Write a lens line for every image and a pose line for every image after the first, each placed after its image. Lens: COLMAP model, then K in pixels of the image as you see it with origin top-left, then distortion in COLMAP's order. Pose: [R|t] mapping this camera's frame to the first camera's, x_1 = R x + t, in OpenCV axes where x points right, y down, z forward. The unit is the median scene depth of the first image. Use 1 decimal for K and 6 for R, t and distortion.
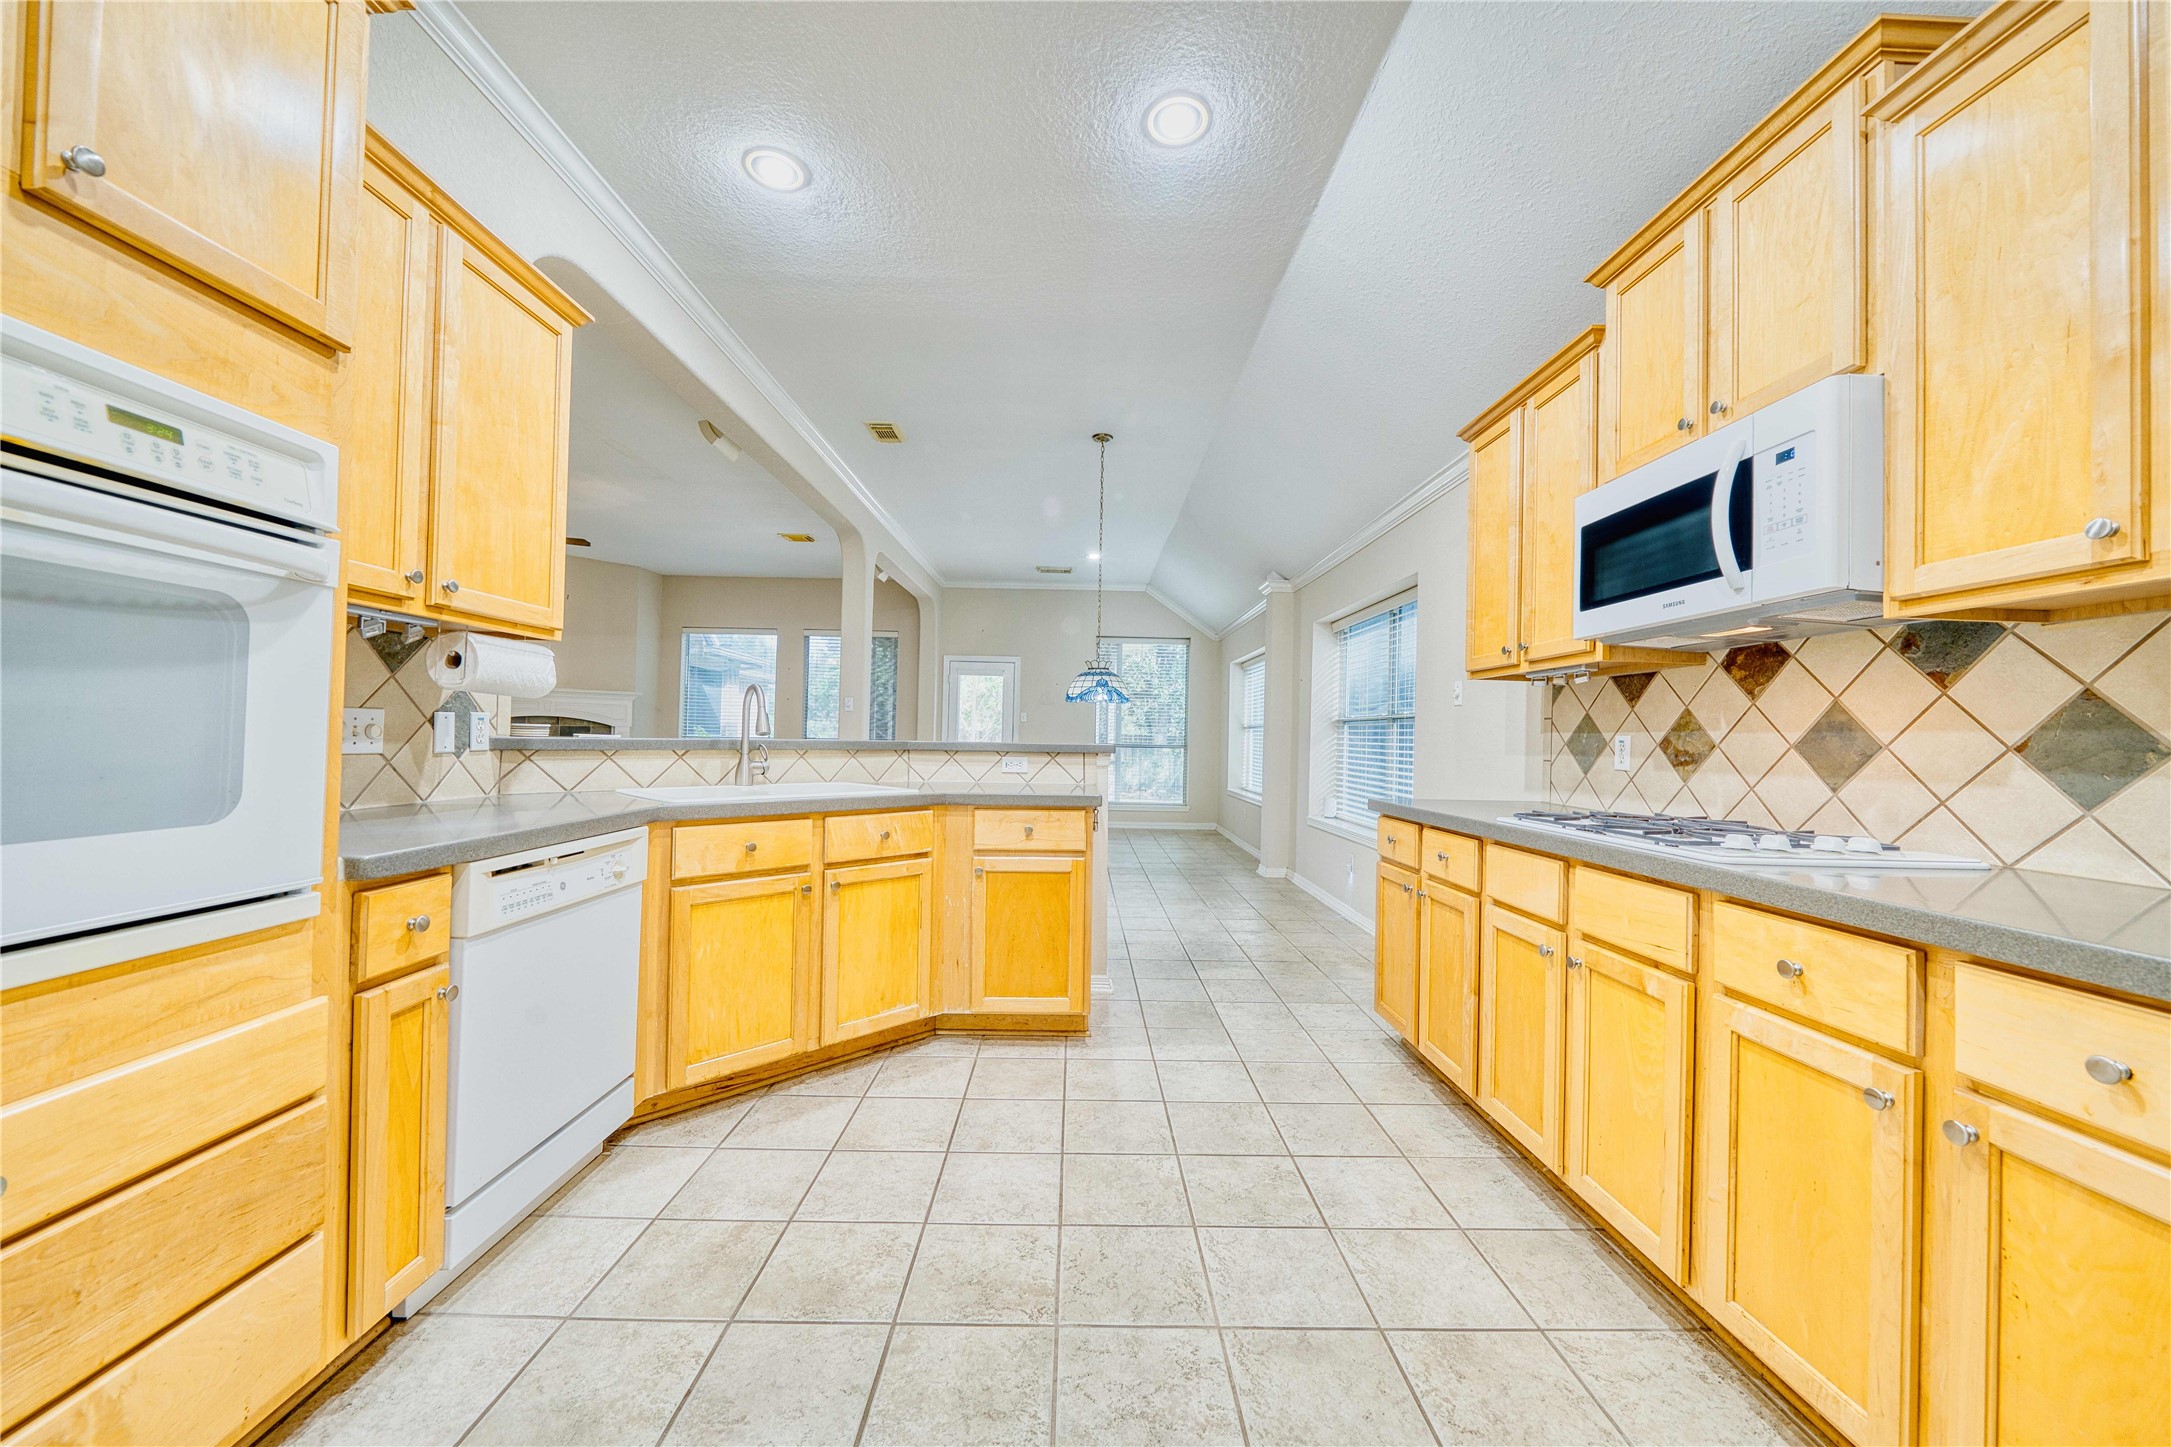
lens RADIAL K [[779.3, 0, 1083.8], [0, 779.3, 723.9], [0, 0, 1]] dist [-0.007728, 0.000159]
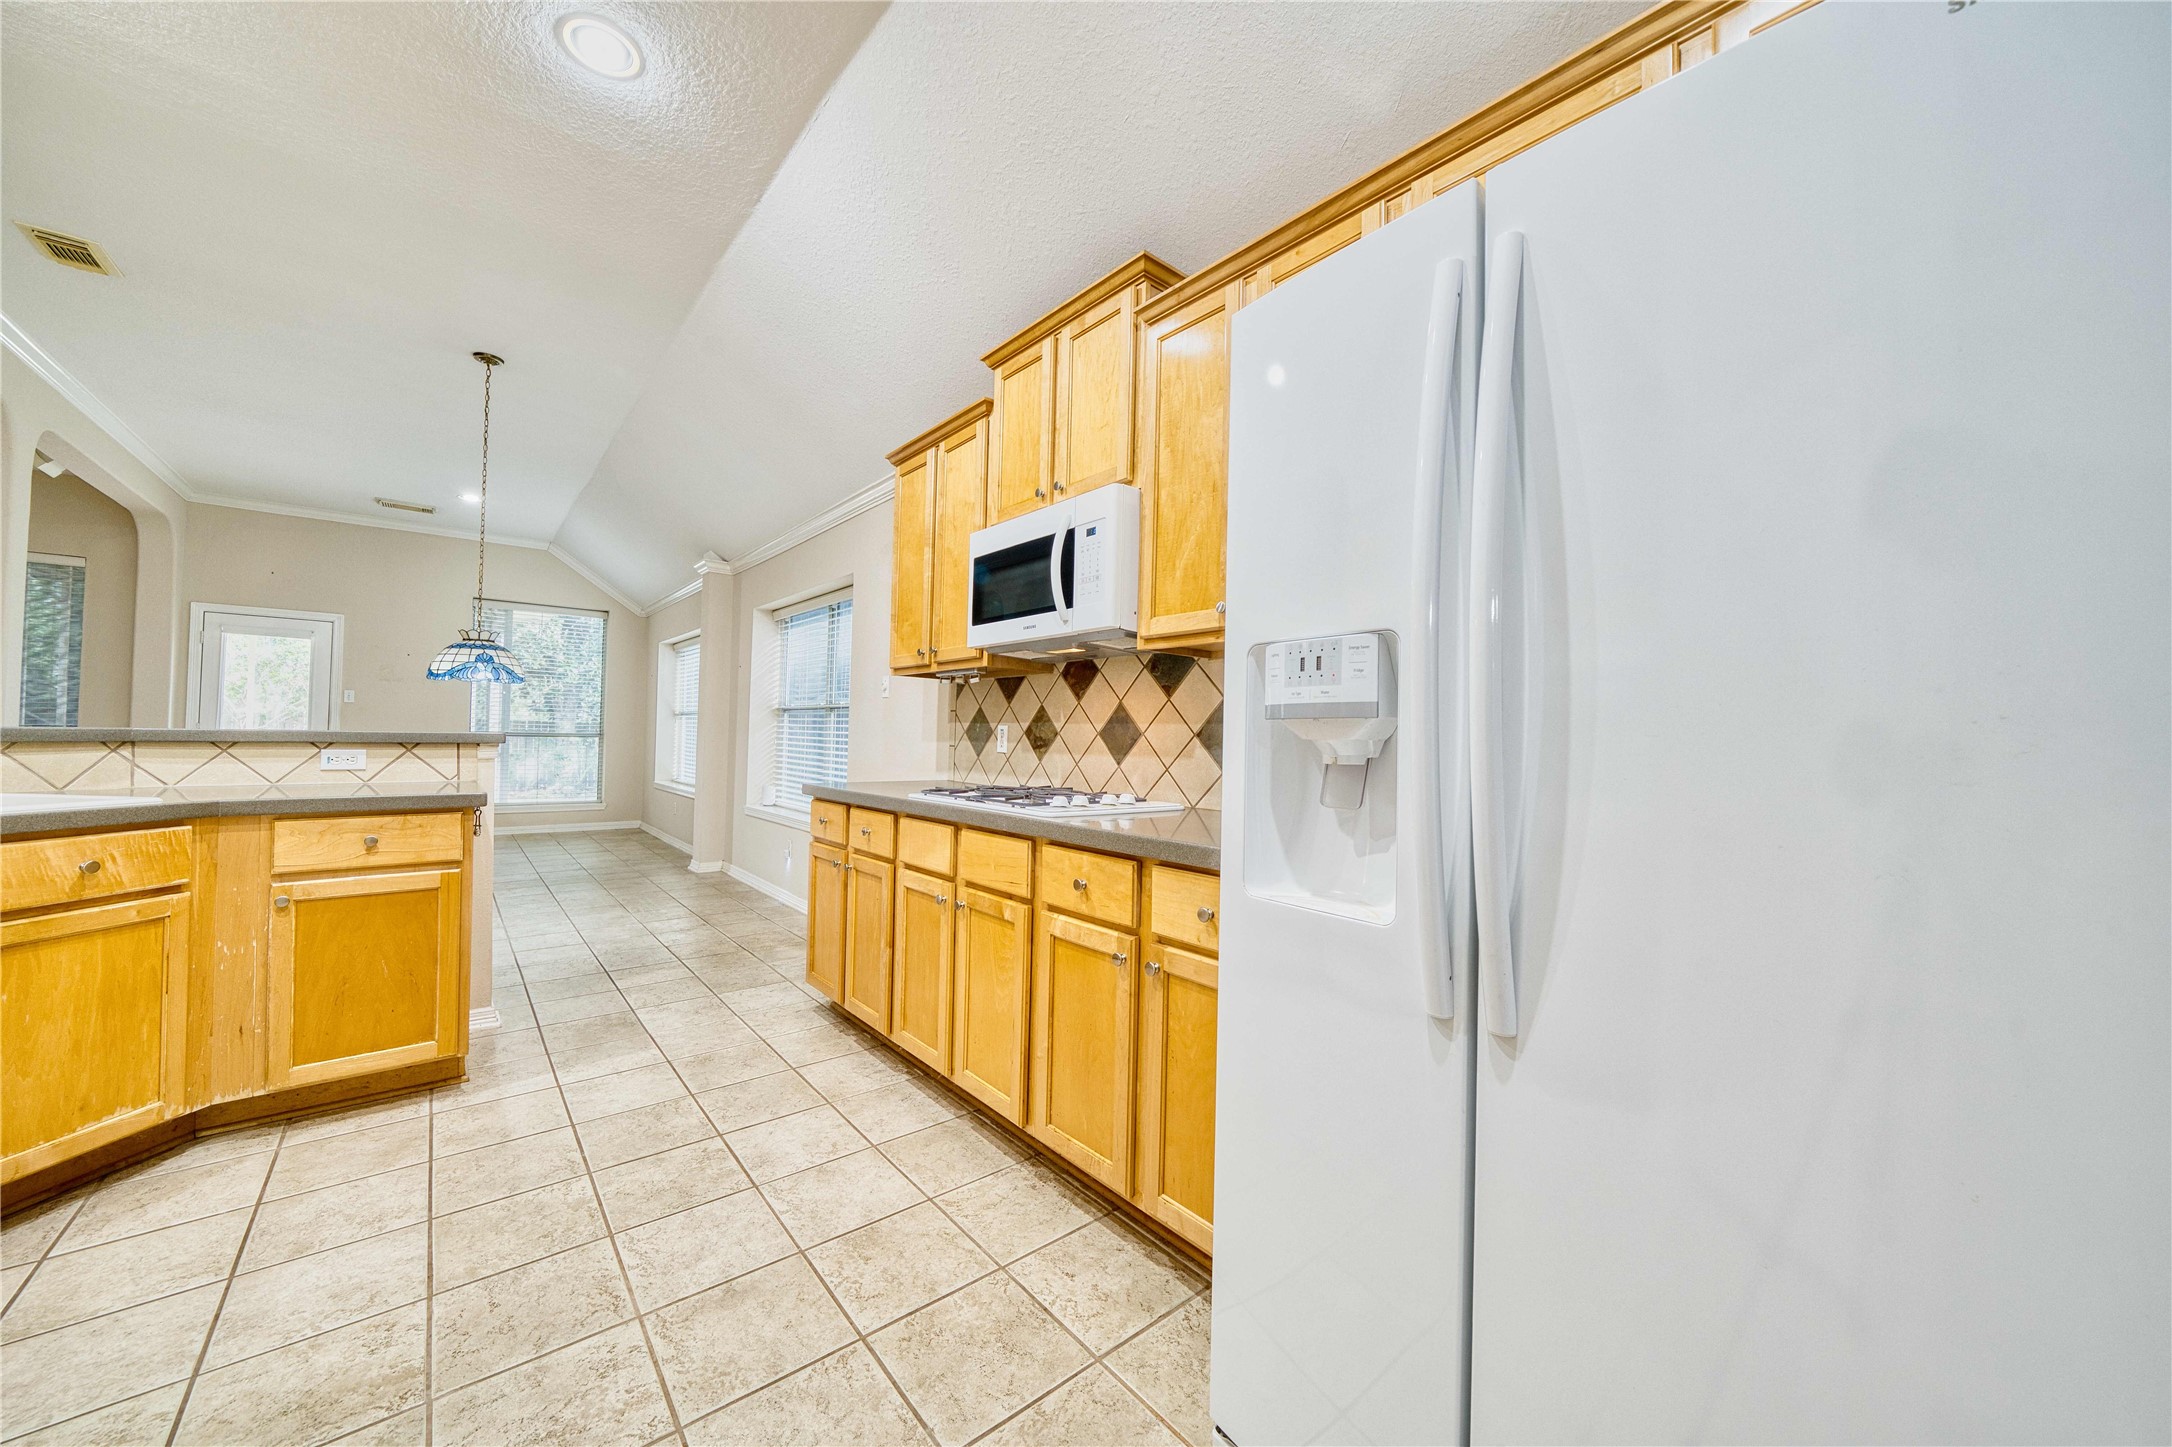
lens RADIAL K [[779.6, 0, 1084.3], [0, 779.6, 723.9], [0, 0, 1]] dist [-0.007728, 0.000159]
pose [[0.773597, 0.005638, 0.633653, -0.012703], [-0.015360, 0.999833, 0.009856, -0.002369], [-0.633492, -0.017358, 0.773554, -0.082267]]
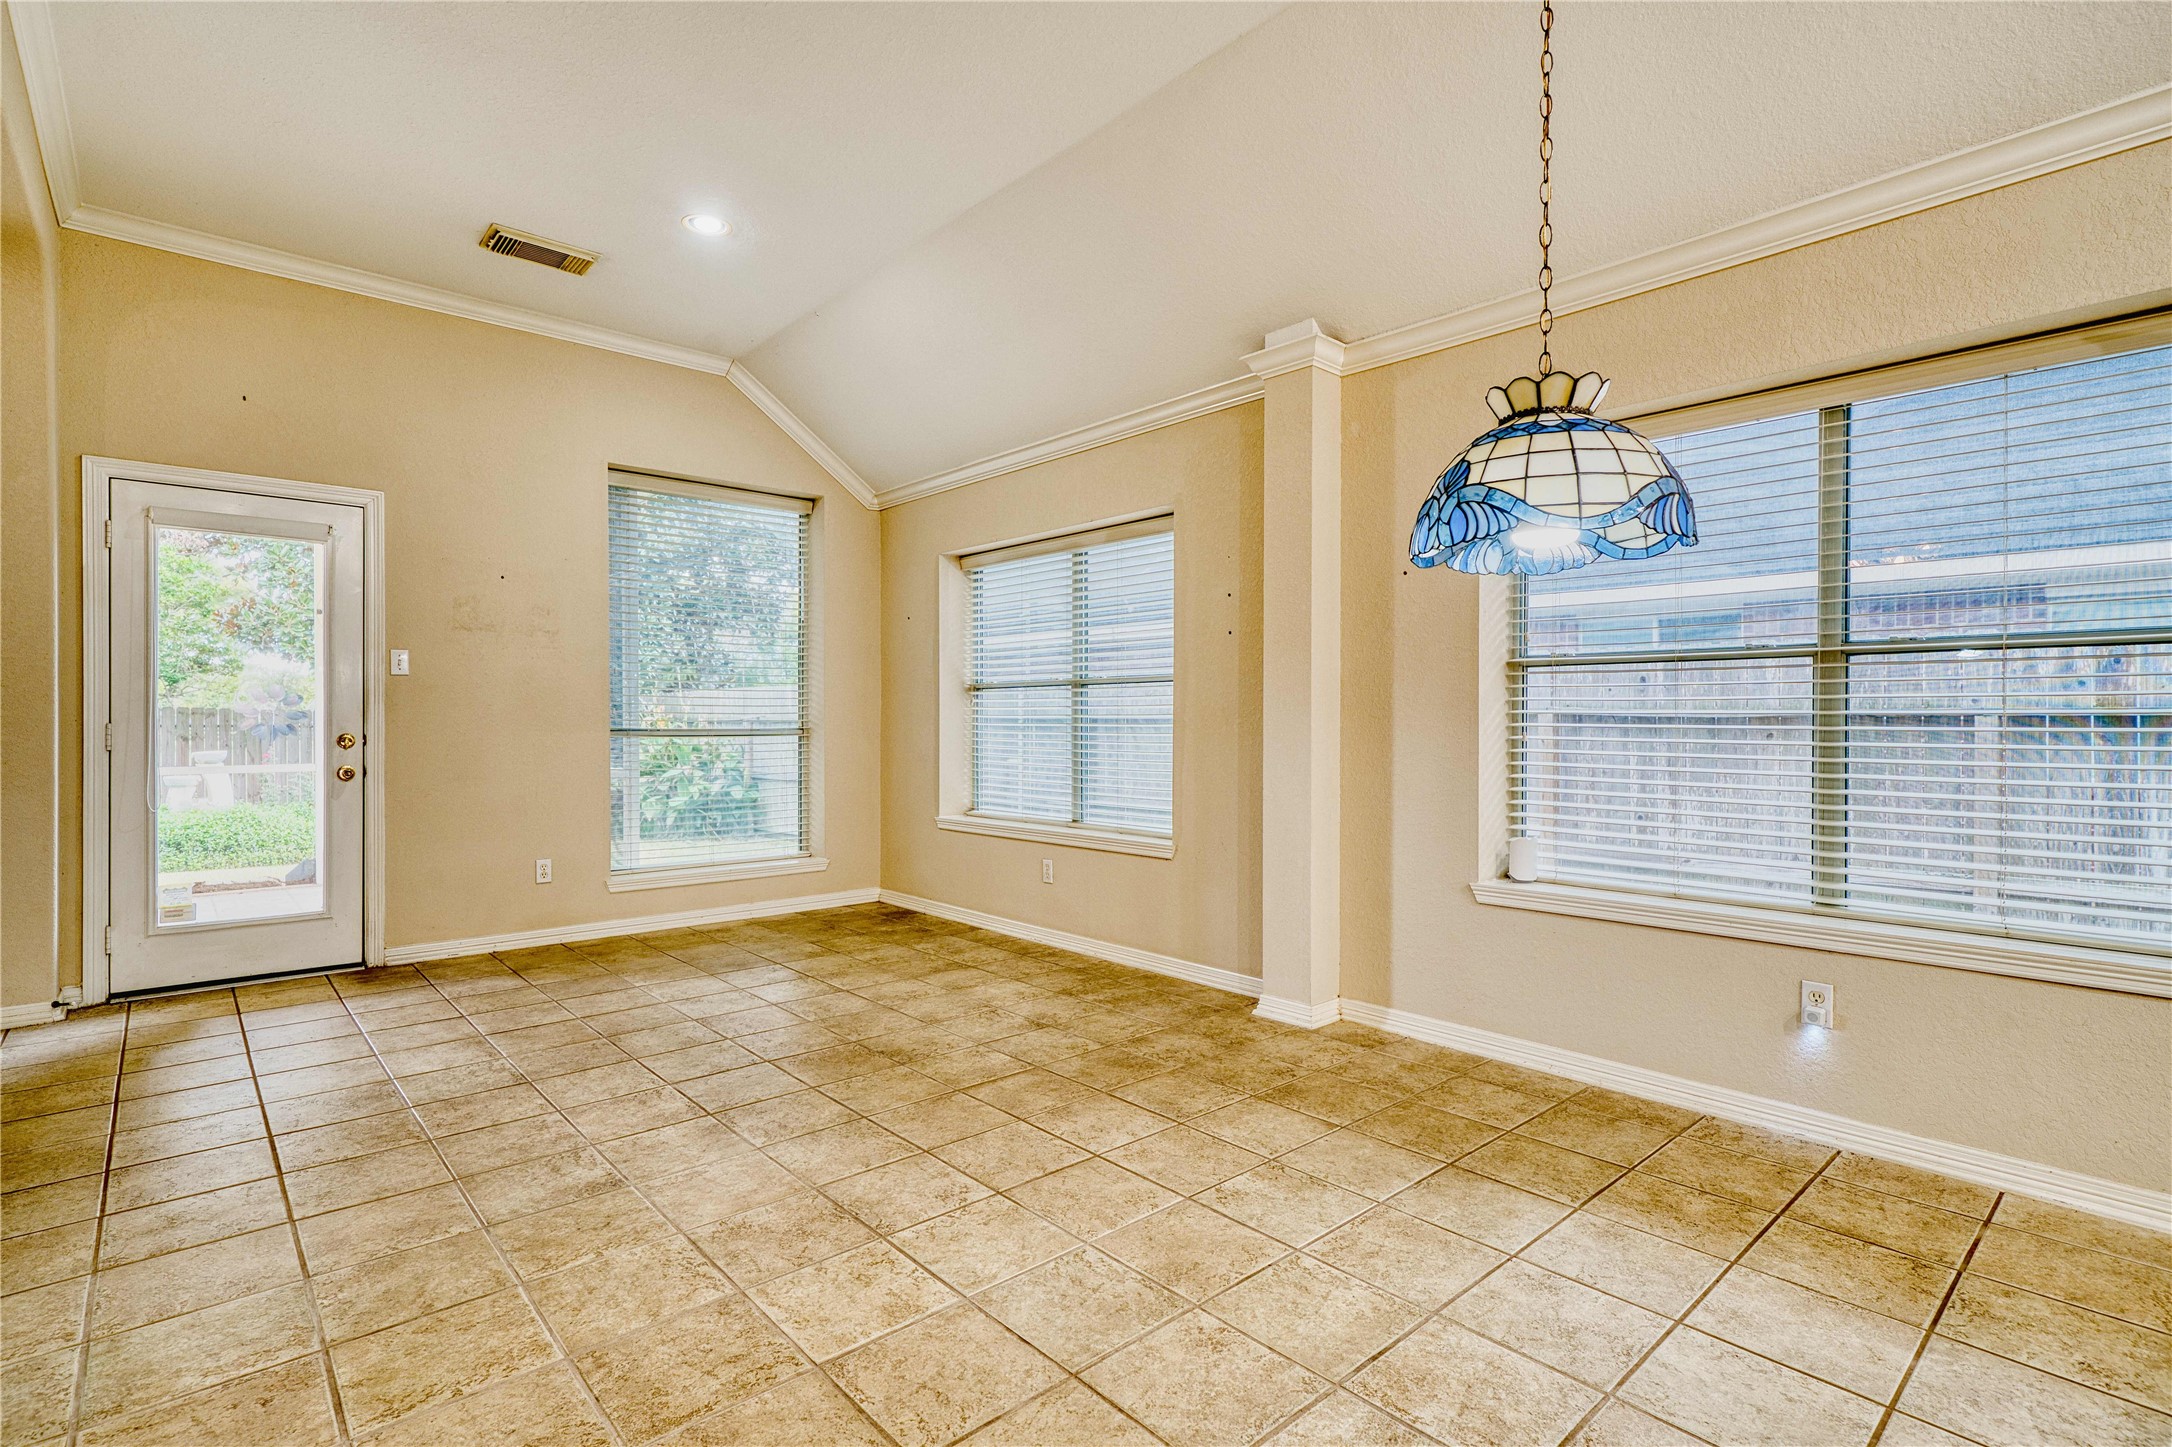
lens RADIAL K [[1035.6, 0, 1086.0], [0, 1035.6, 723.5], [0, 0, 1]] dist [-0.000319, -0.000190]
pose [[0.752033, -0.022806, 0.658731, -0.669997], [0.005240, 0.999576, 0.028625, 0.034219], [-0.659105, -0.018075, 0.751834, 1.849547]]
